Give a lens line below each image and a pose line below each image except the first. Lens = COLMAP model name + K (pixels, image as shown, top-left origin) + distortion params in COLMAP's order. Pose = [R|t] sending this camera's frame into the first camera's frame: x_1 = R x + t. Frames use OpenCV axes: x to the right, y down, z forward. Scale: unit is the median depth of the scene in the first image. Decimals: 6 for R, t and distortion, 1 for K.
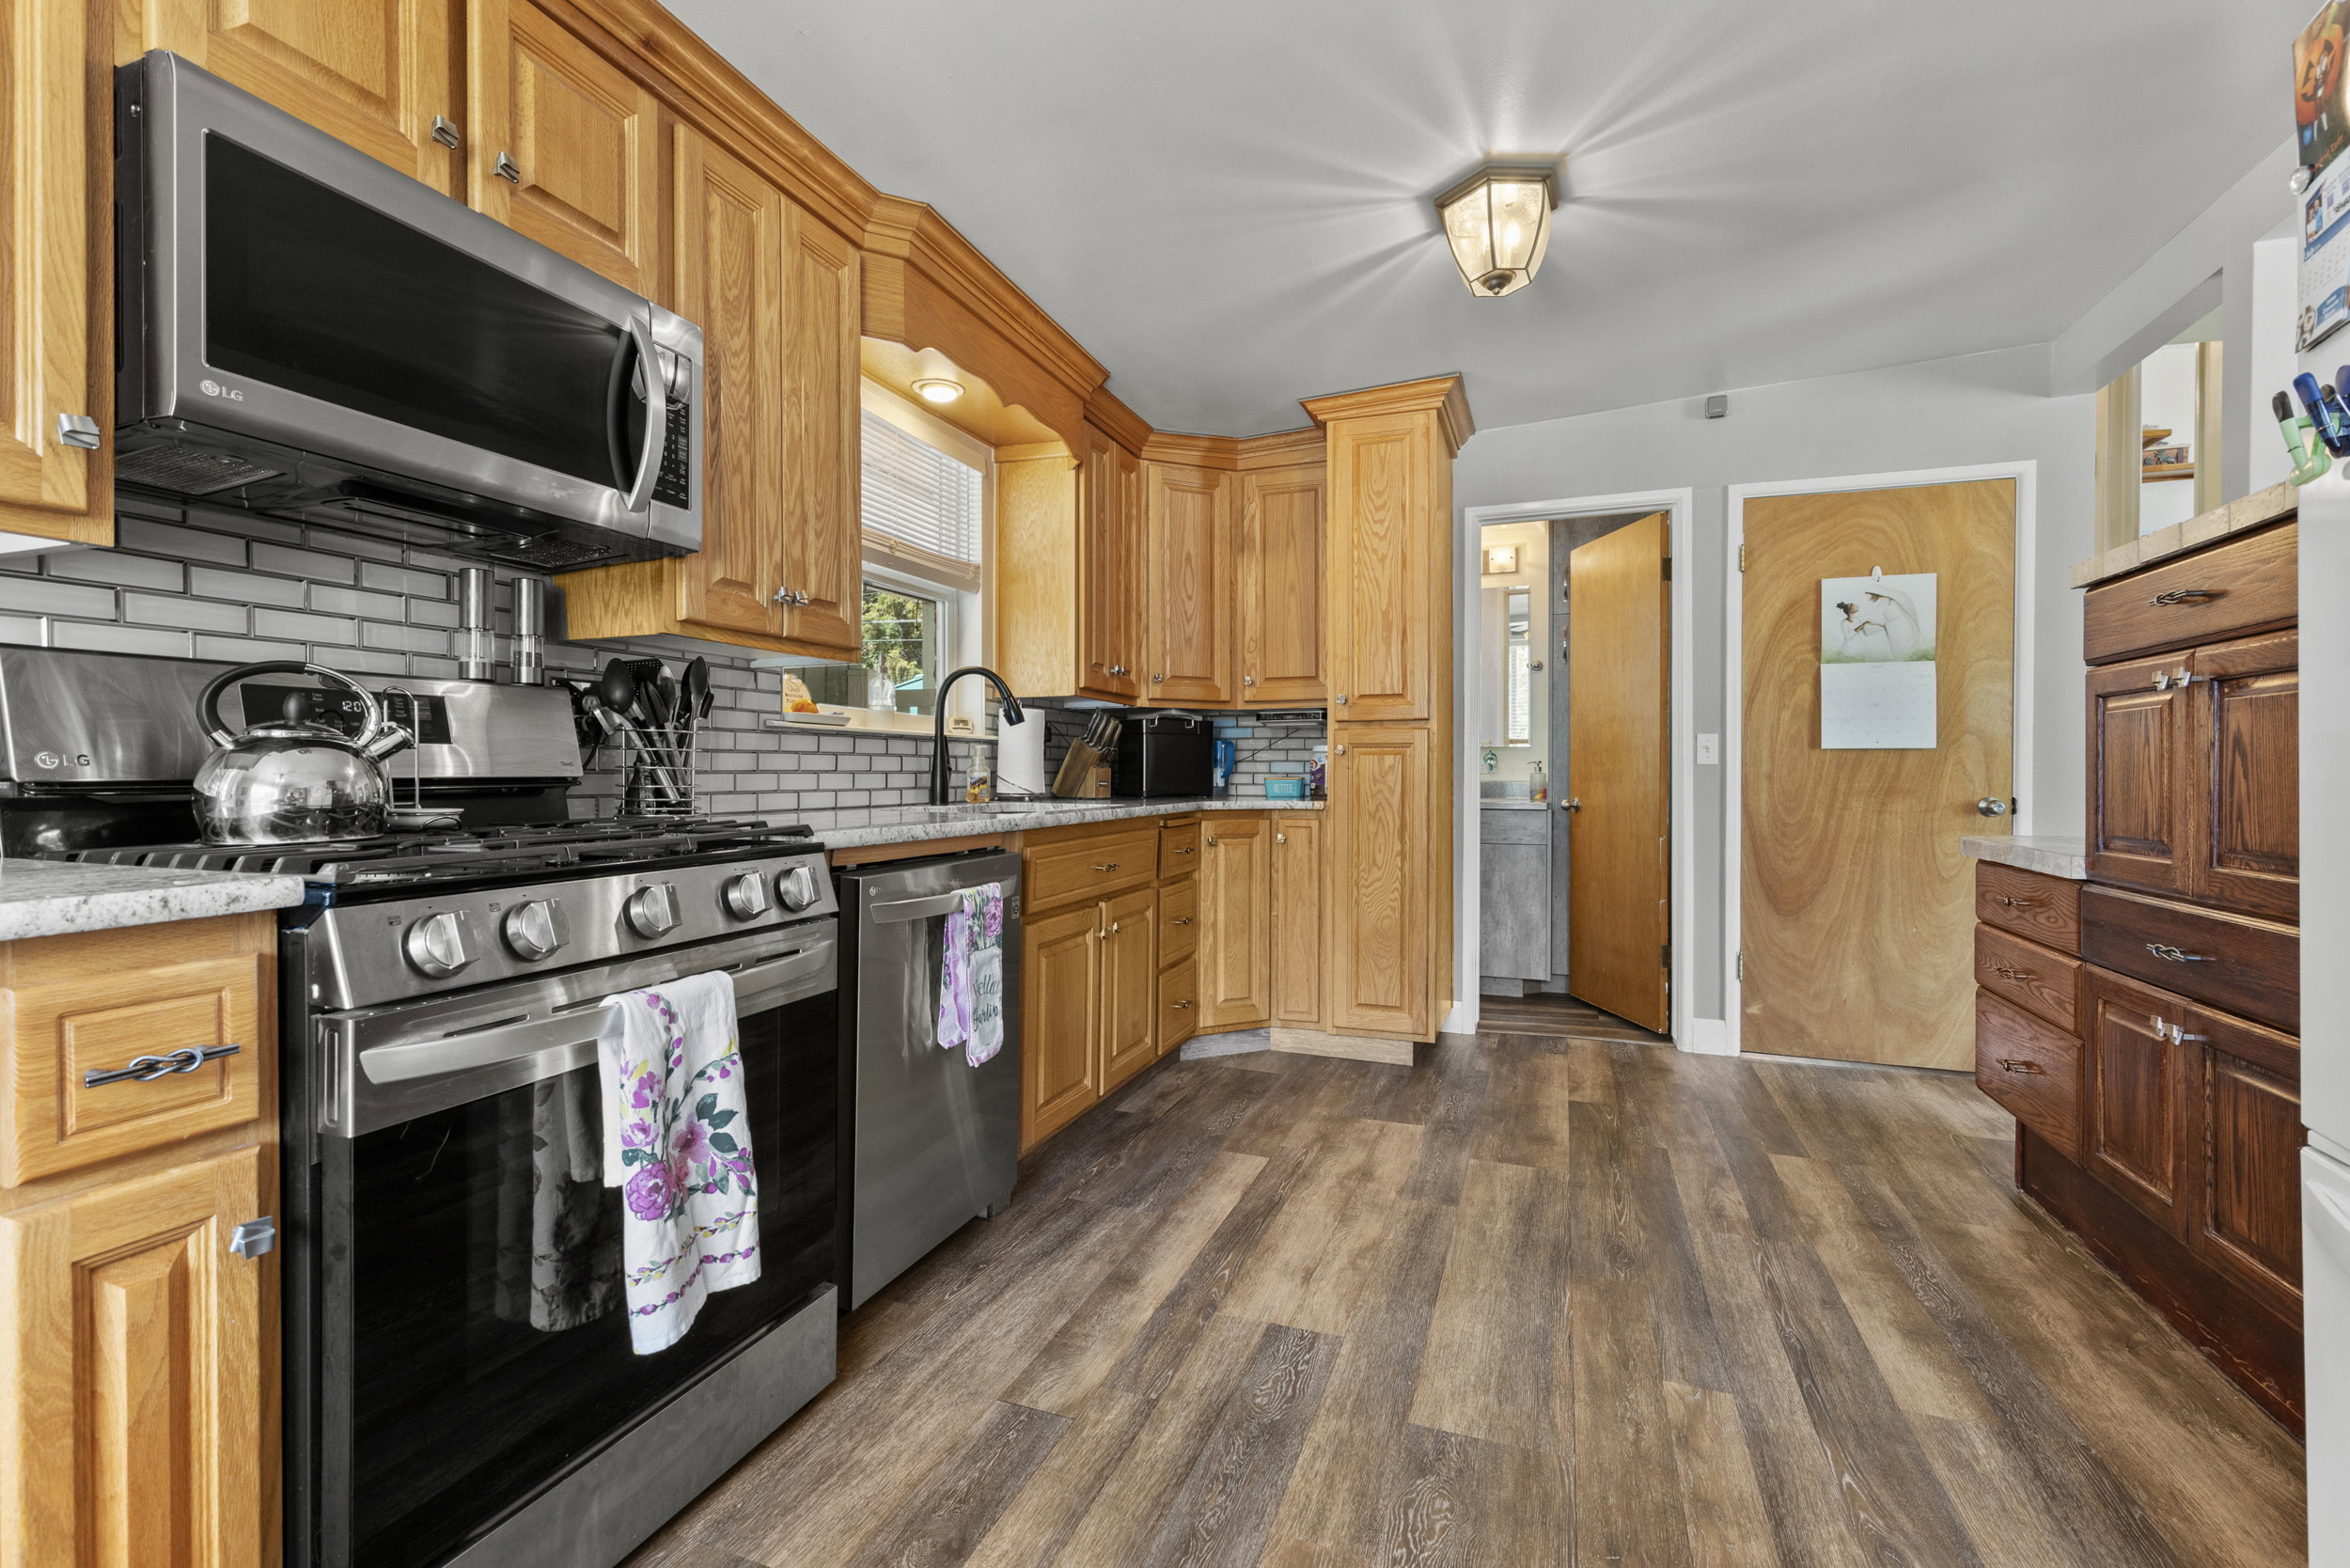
lens RADIAL K [[1056.1, 0, 1167.3], [0, 1056.1, 775.3], [0, 0, 1]] dist [0.006680, -0.001639]
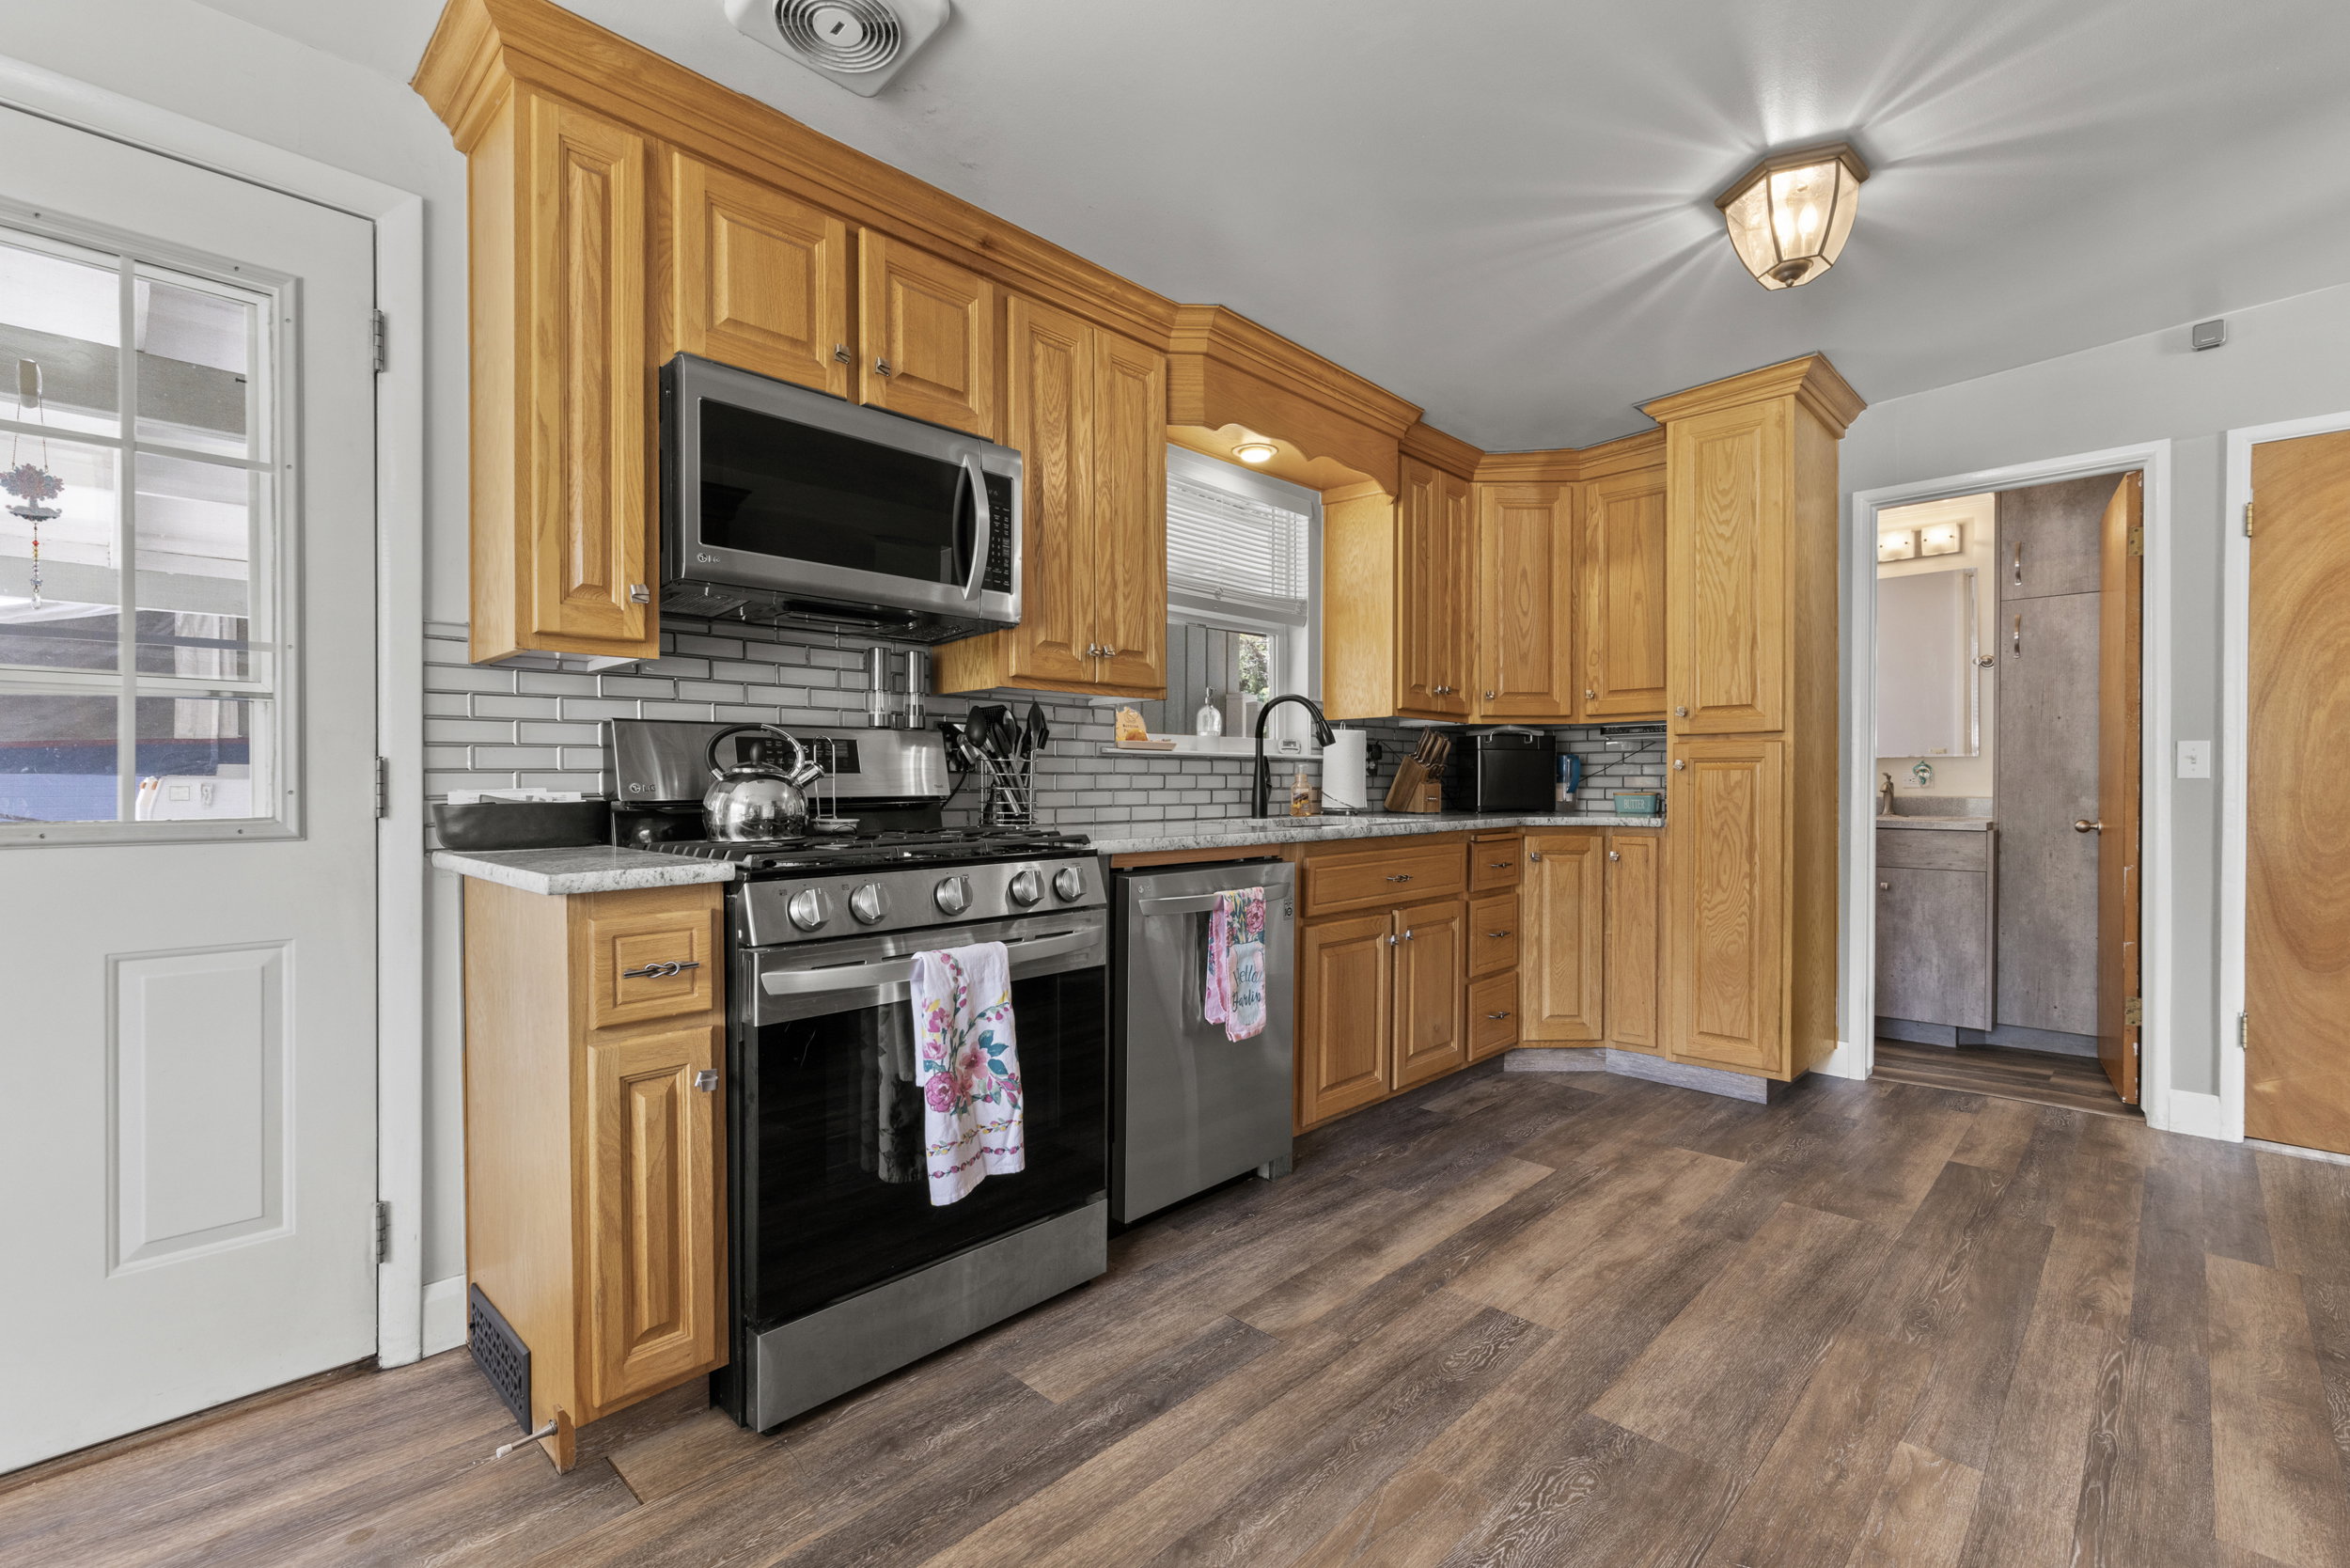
lens RADIAL K [[1056.1, 0, 1176.0], [0, 1056.1, 788.1], [0, 0, 1]] dist [0.006680, -0.001639]
pose [[0.917554, 0.000665, -0.397611, 0.219145], [0.000676, 0.999995, 0.003231, -0.011232], [0.397611, -0.003234, 0.917548, -0.104125]]
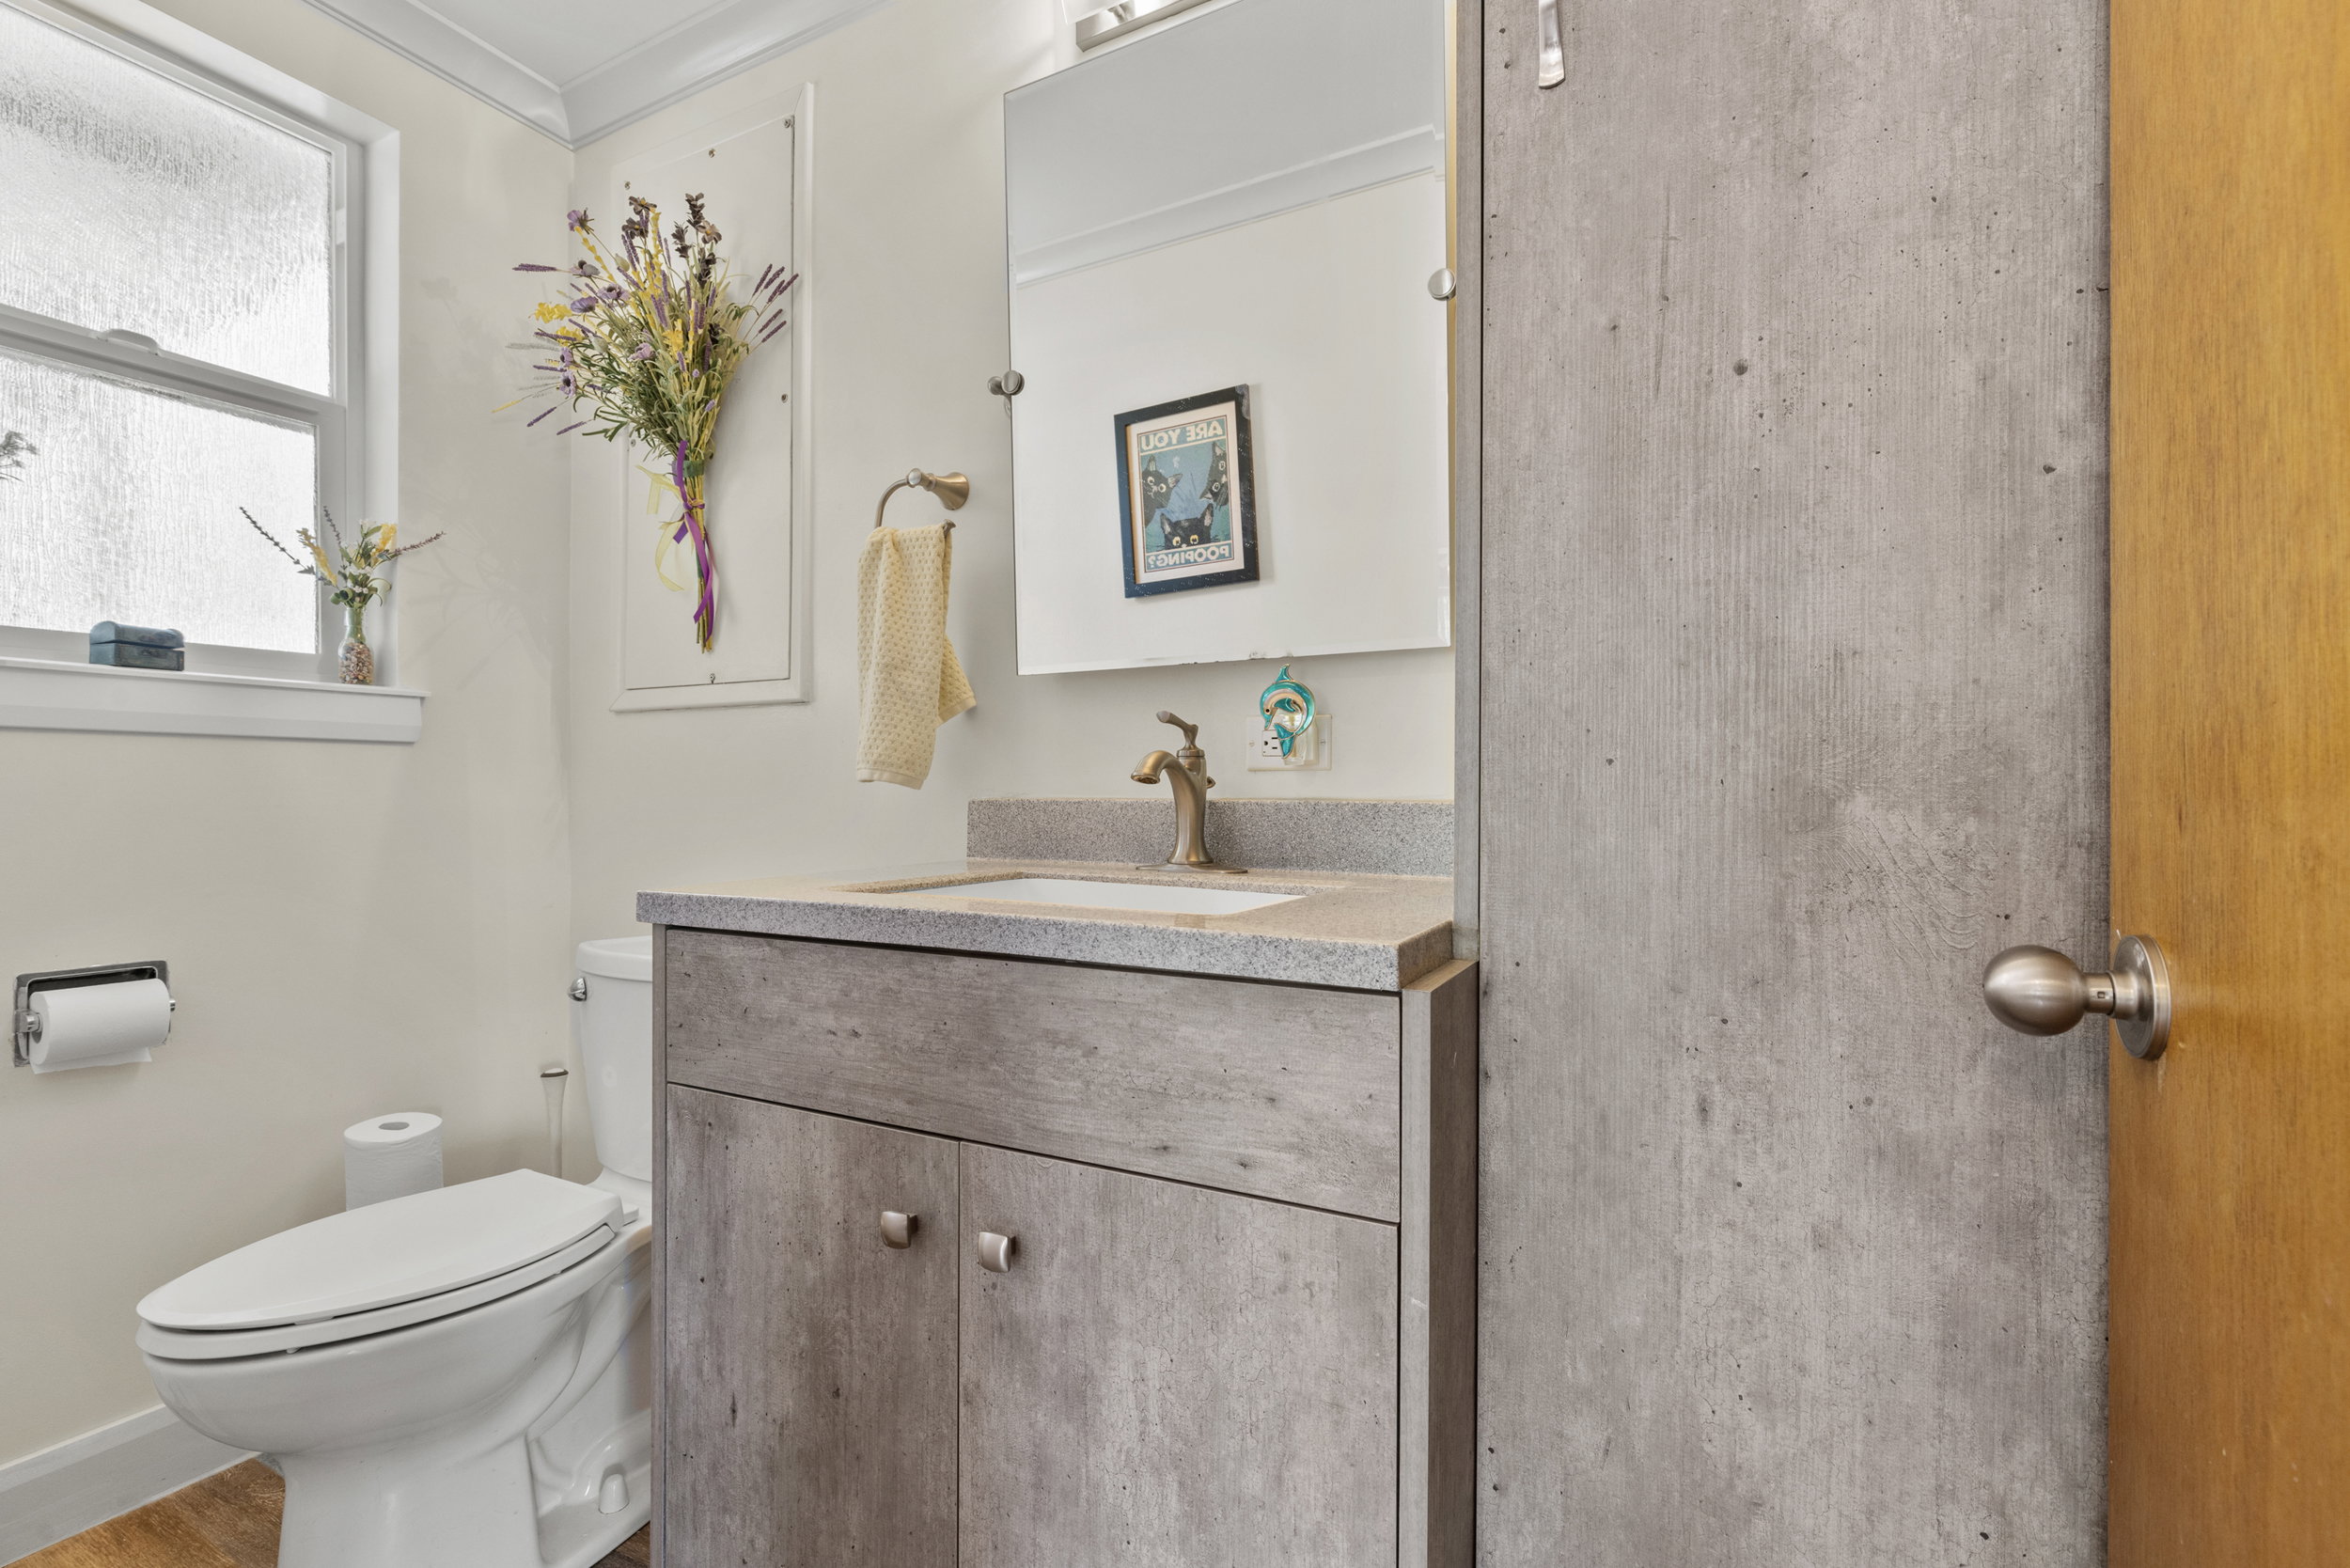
lens RADIAL K [[1056.1, 0, 1172.0], [0, 1056.1, 786.6], [0, 0, 1]] dist [0.006680, -0.001639]
pose [[0.990041, -0.000219, -0.140777, 0.775738], [-0.000511, 0.999987, -0.005150, 0.009723], [0.140777, 0.005170, 0.990028, 1.884939]]
